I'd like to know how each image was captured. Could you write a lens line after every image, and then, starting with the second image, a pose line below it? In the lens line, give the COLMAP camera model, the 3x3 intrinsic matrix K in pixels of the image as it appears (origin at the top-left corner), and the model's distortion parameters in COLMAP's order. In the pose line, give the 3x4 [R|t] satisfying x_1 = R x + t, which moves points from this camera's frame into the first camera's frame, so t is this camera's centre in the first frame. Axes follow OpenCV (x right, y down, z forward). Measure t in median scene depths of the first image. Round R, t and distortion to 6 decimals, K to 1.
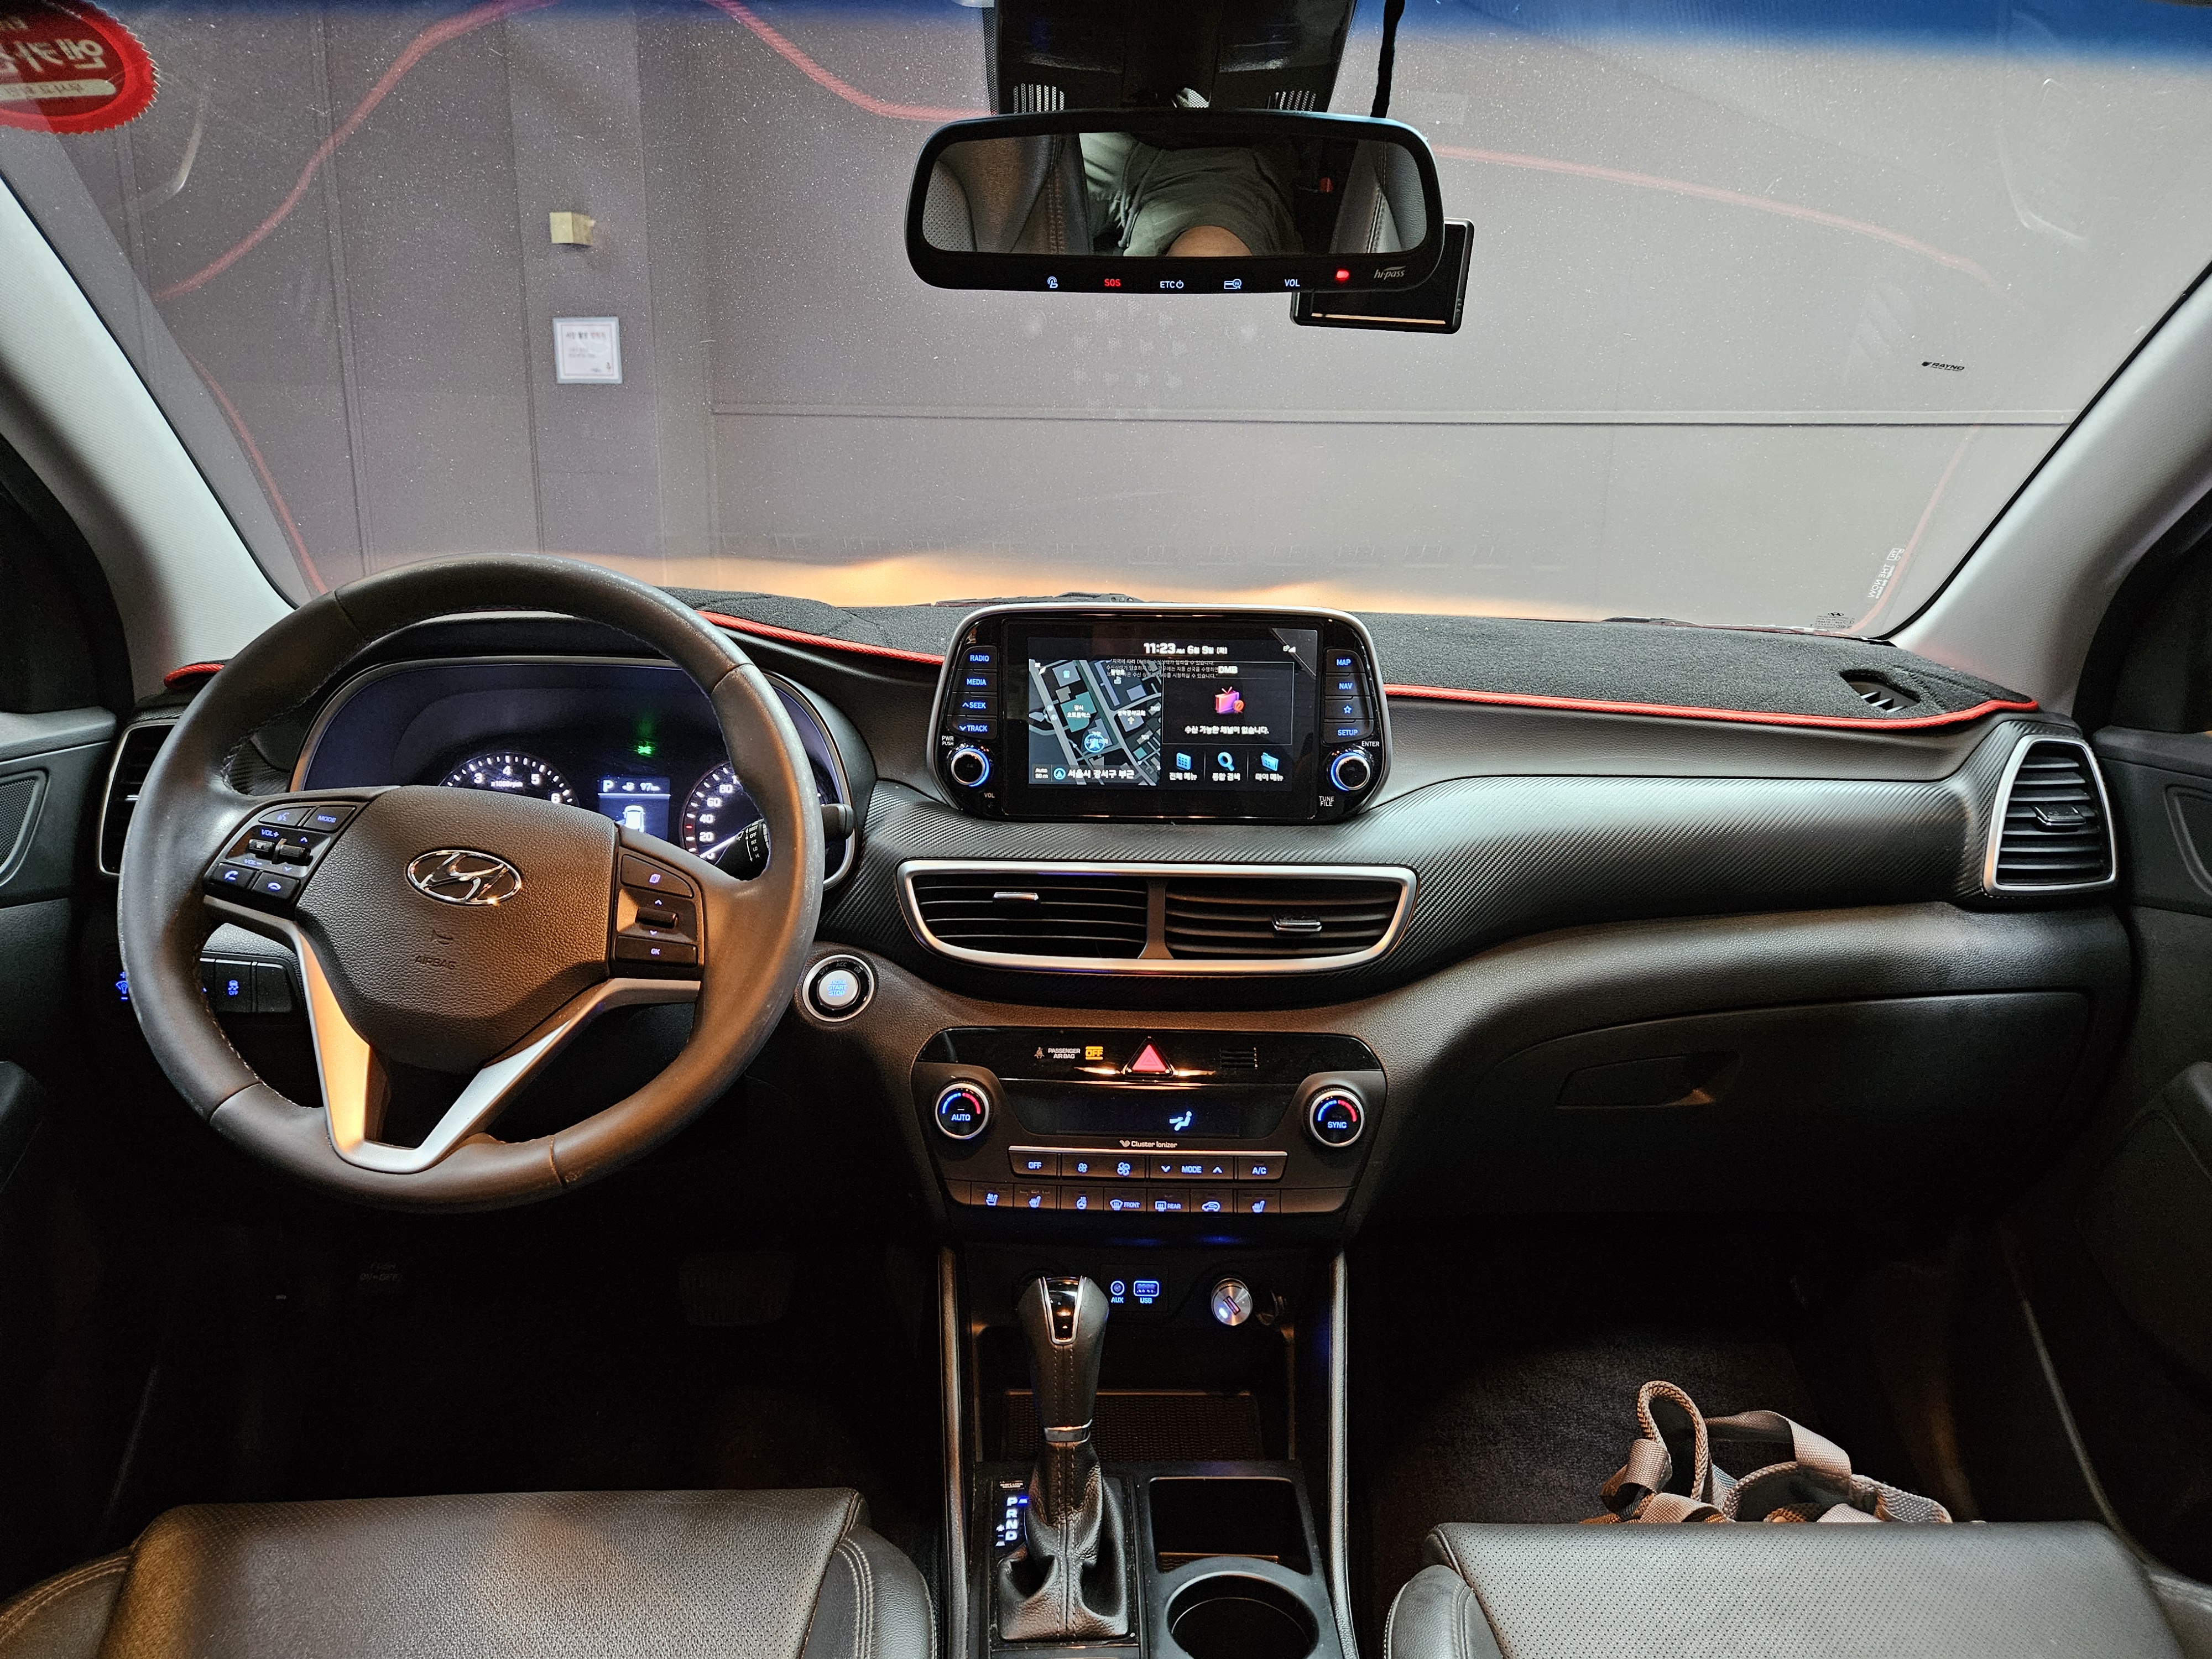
lens RADIAL K [[1521.0, 0, 1109.8], [0, 1521.0, 847.8], [0, 0, 1]] dist [0.059664, -0.042242]
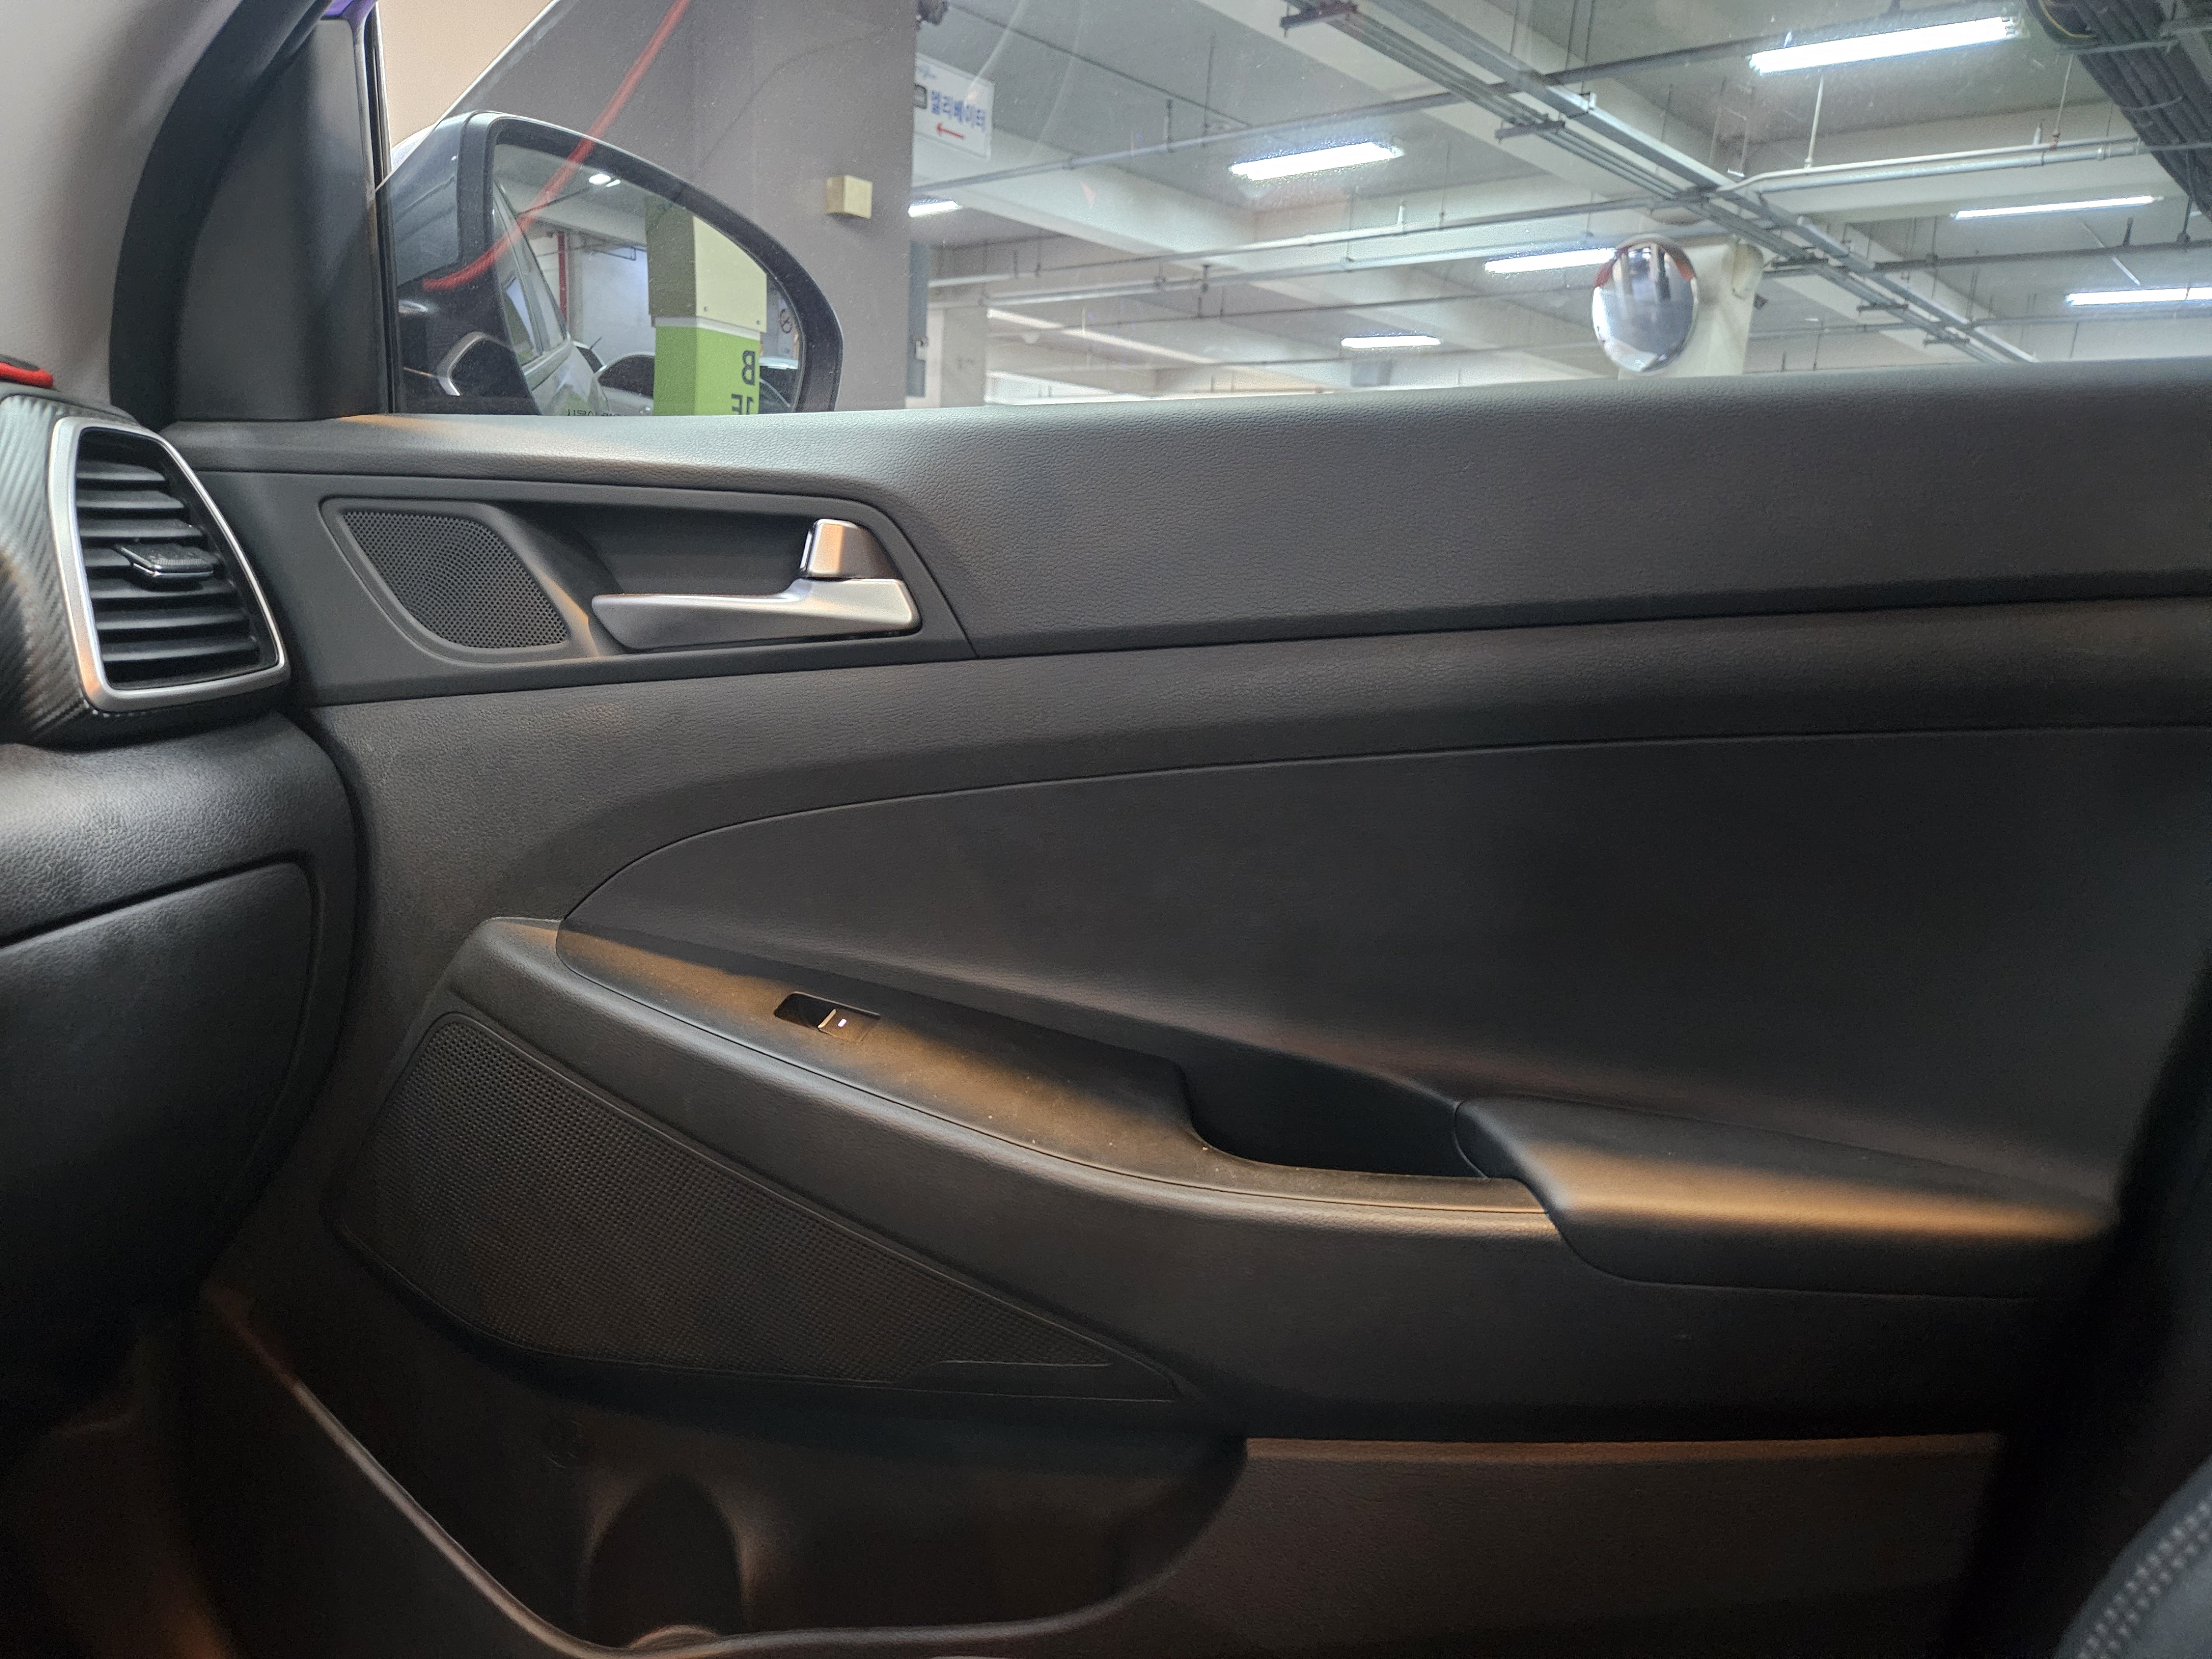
lens RADIAL K [[1521.0, 0, 1091.0], [0, 1521.0, 865.4], [0, 0, 1]] dist [0.059664, -0.042242]
pose [[0.304388, -0.211555, 0.928759, 0.196846], [0.179907, 0.970245, 0.162043, 0.060661], [-0.935404, 0.117767, 0.333391, 0.577248]]
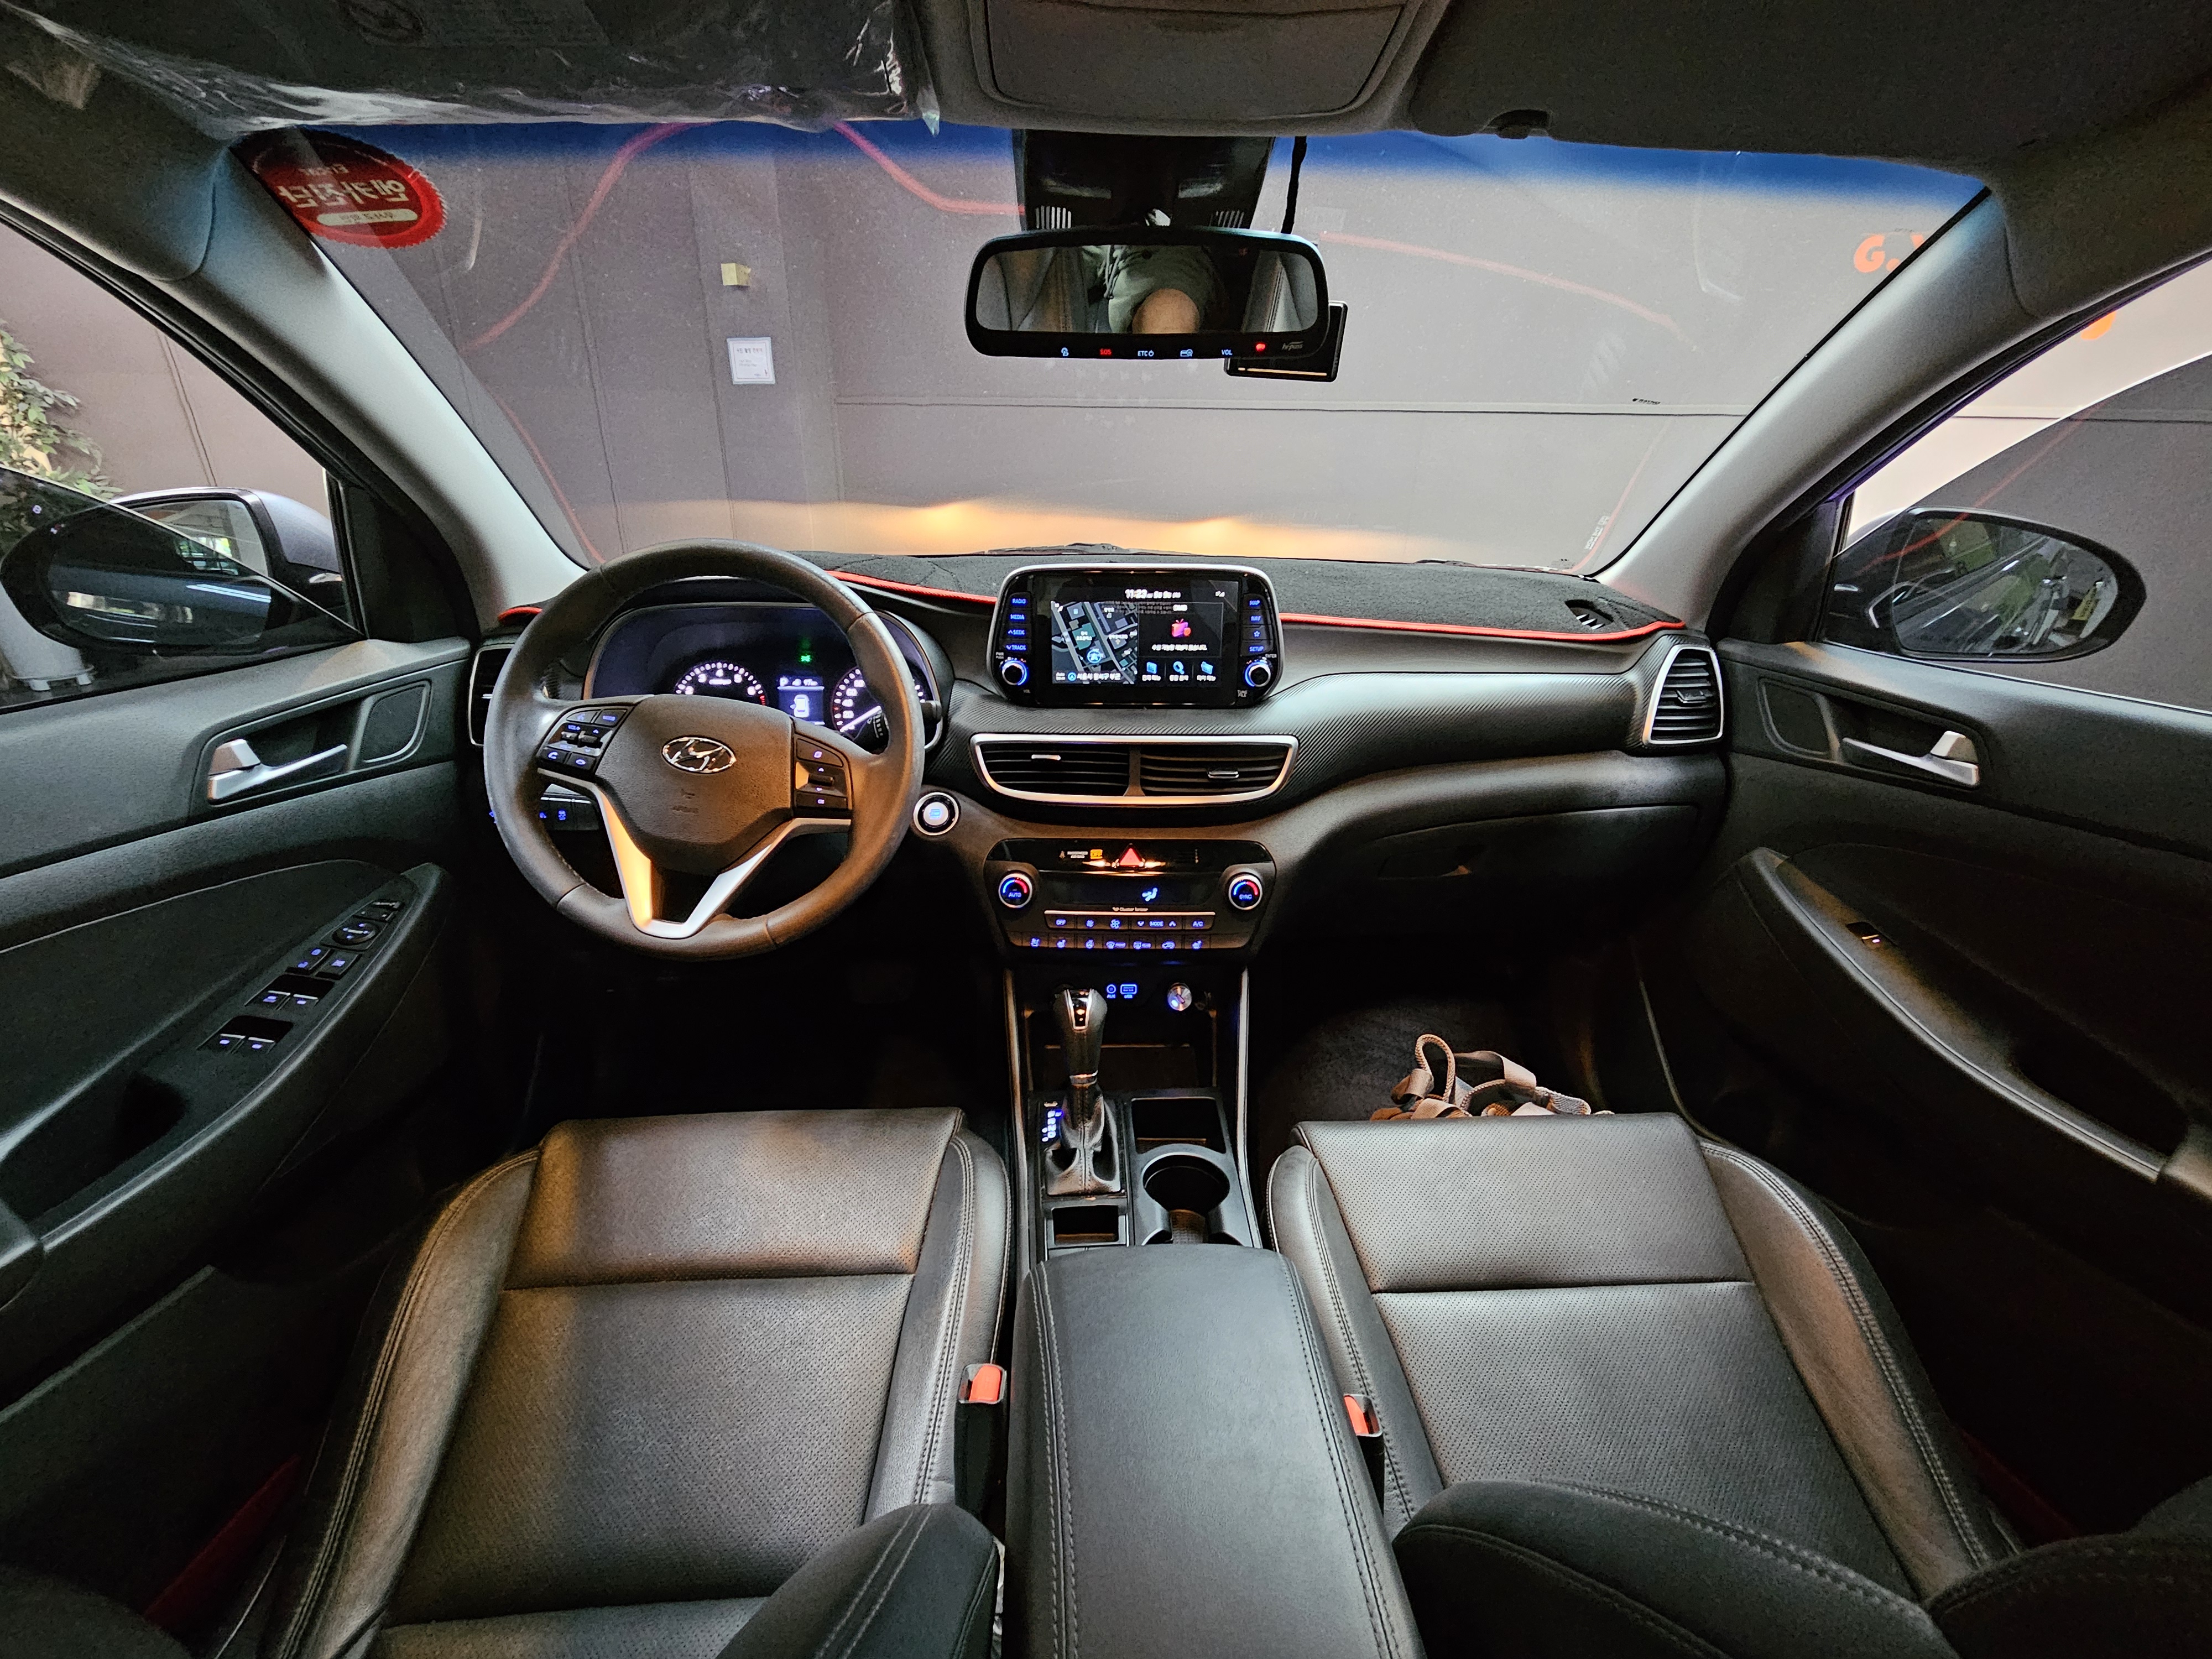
lens RADIAL K [[940.4, 0, 1113.2], [0, 940.4, 845.7], [0, 0, 1]] dist [-0.009299, 0.008836]
pose [[0.999856, -0.008632, 0.014606, -0.006670], [0.006010, 0.985282, 0.170833, -0.042474], [-0.015865, -0.170720, 0.985192, 0.019444]]
